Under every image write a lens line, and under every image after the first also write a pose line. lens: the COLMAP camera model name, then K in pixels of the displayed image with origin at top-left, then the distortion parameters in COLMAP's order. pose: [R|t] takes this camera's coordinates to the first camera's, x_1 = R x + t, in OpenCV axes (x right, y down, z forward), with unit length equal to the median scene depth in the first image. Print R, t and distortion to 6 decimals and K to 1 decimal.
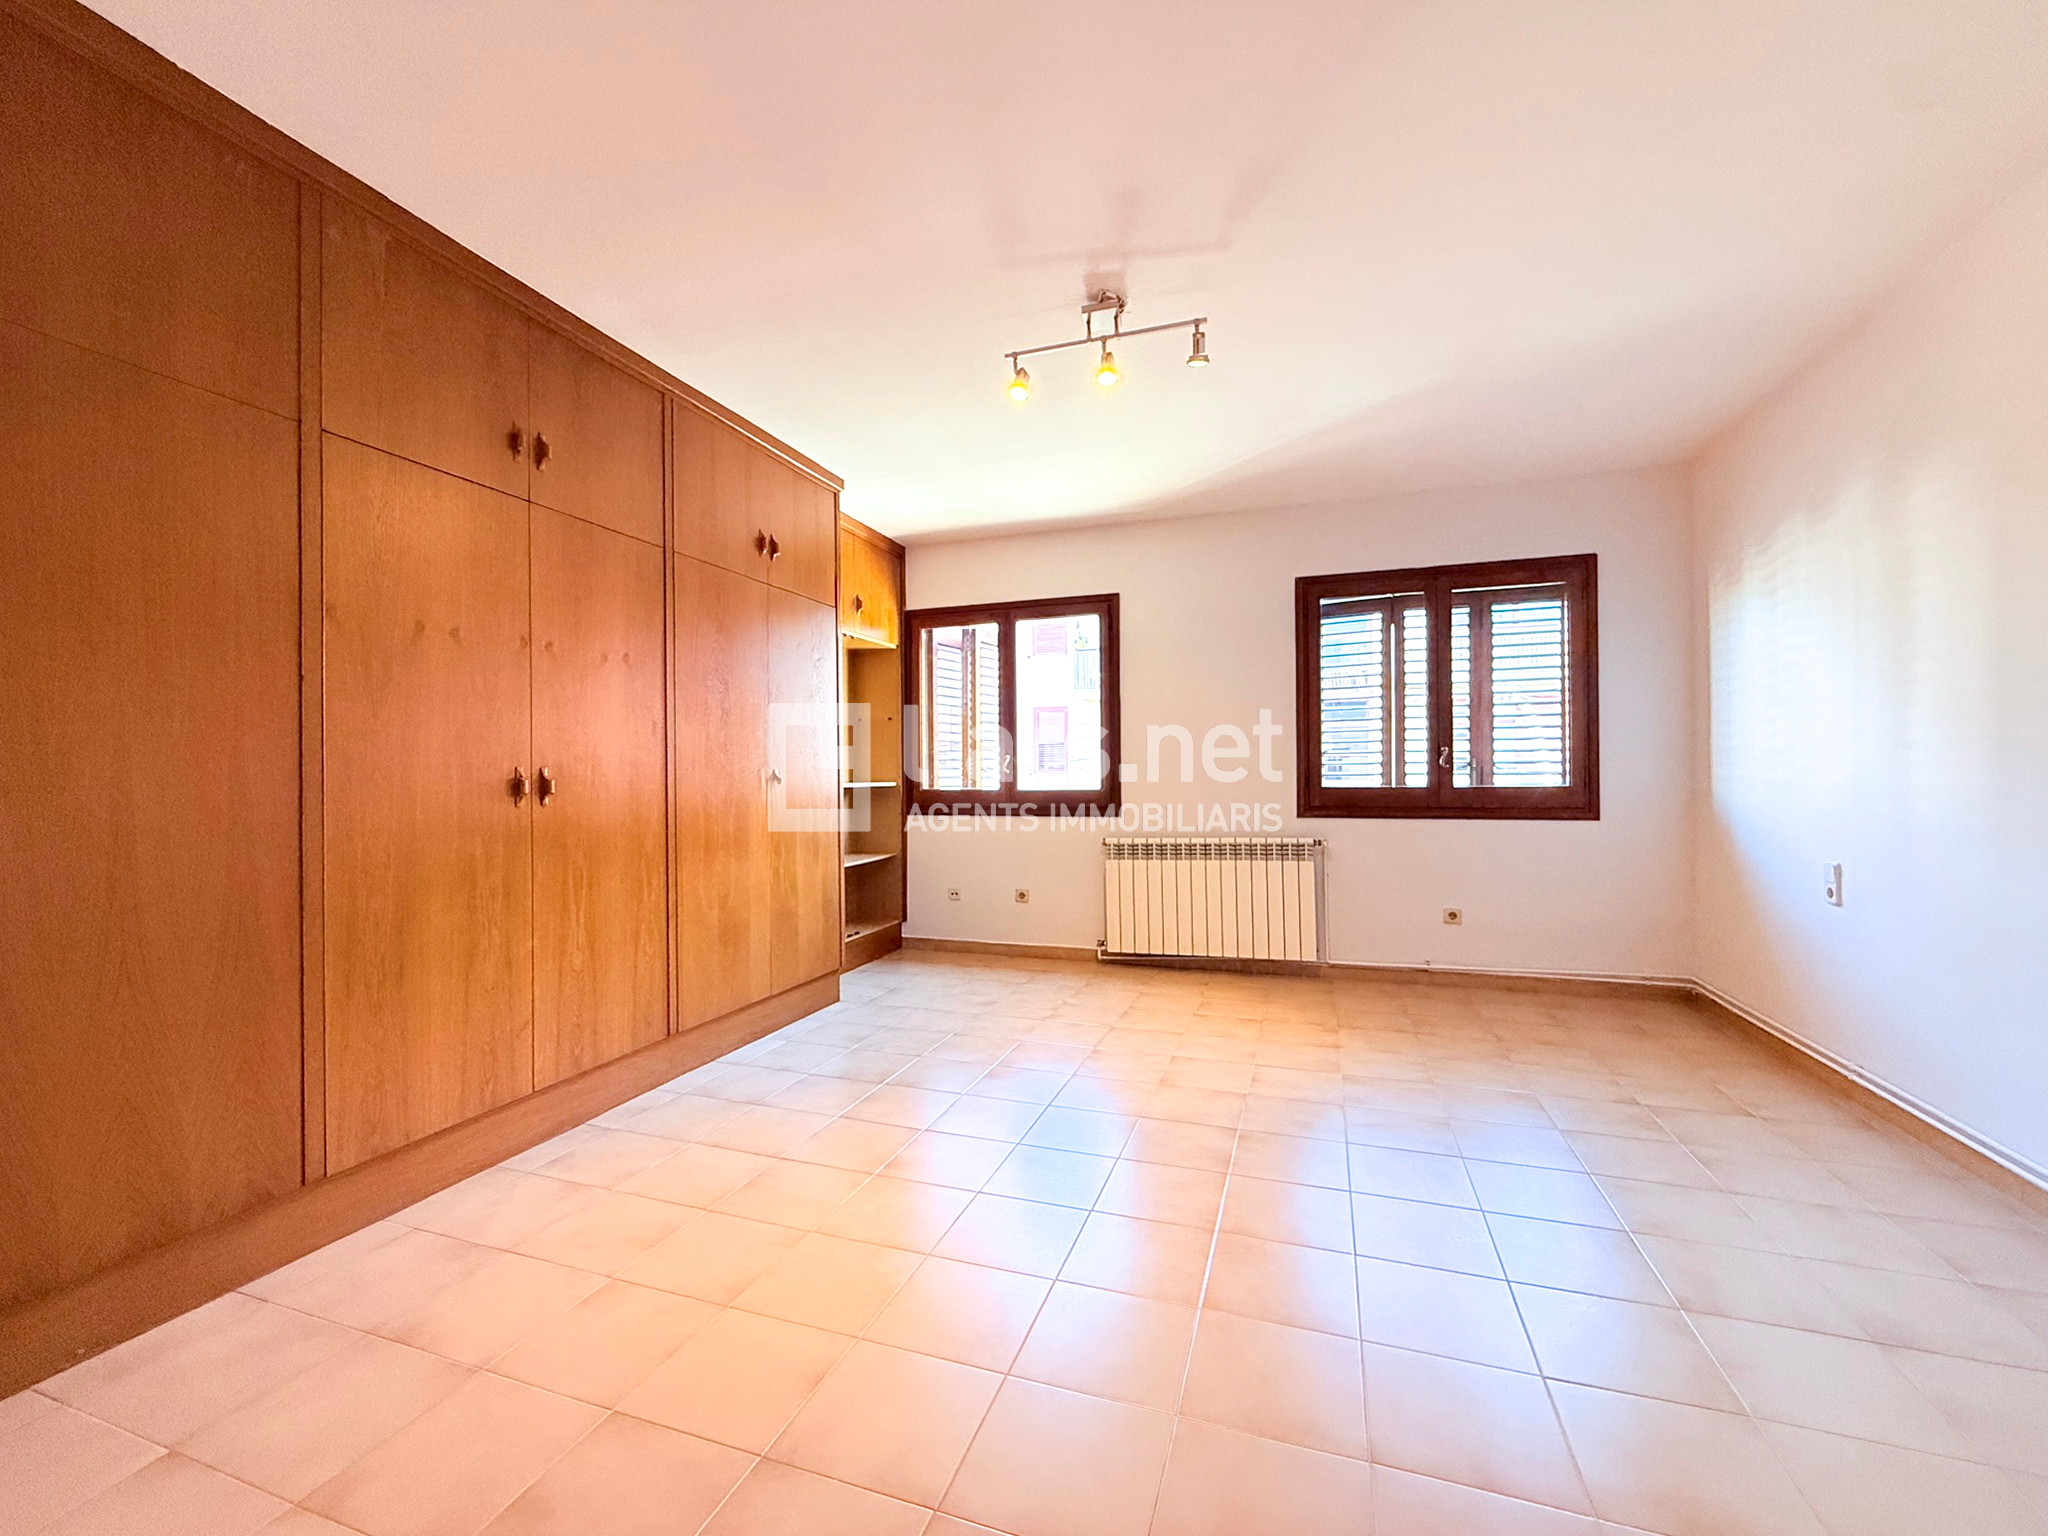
lens RADIAL K [[829.3, 0, 1020.4], [0, 829.3, 776.6], [0, 0, 1]] dist [-0.000086, -0.000140]
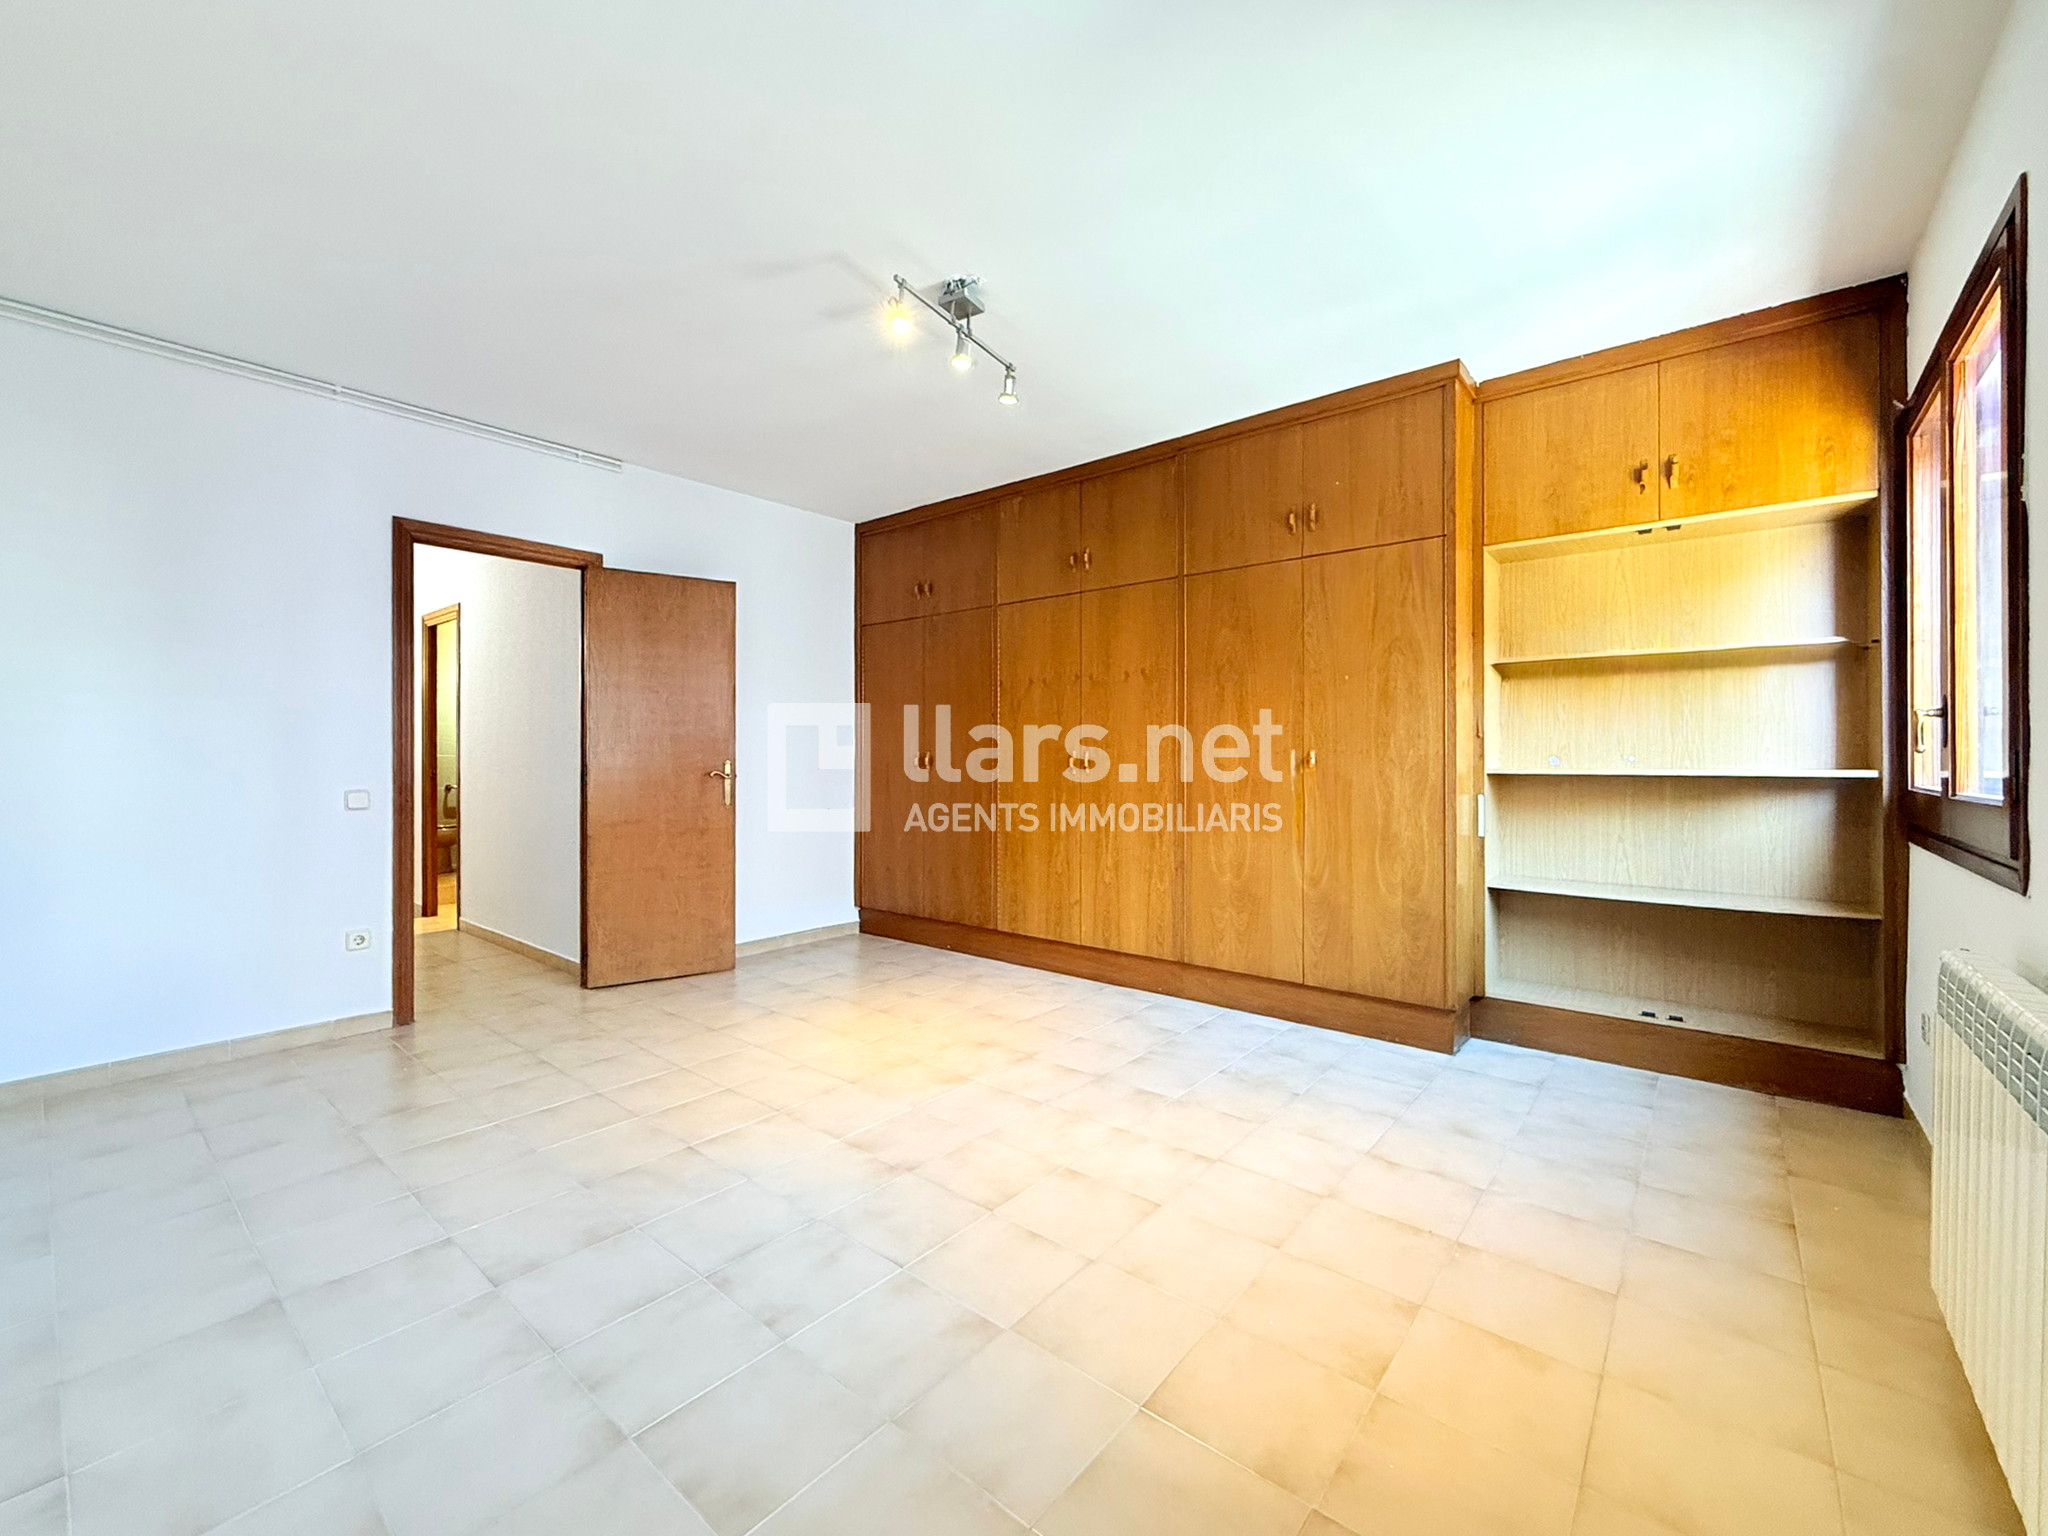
lens RADIAL K [[829.3, 0, 936.5], [0, 829.3, 755.9], [0, 0, 1]] dist [-0.000086, -0.000140]
pose [[-0.400110, 0.005766, -0.916449, 0.814871], [0.002902, 0.999983, 0.005025, -0.008082], [0.916462, -0.000649, -0.400120, 1.076868]]
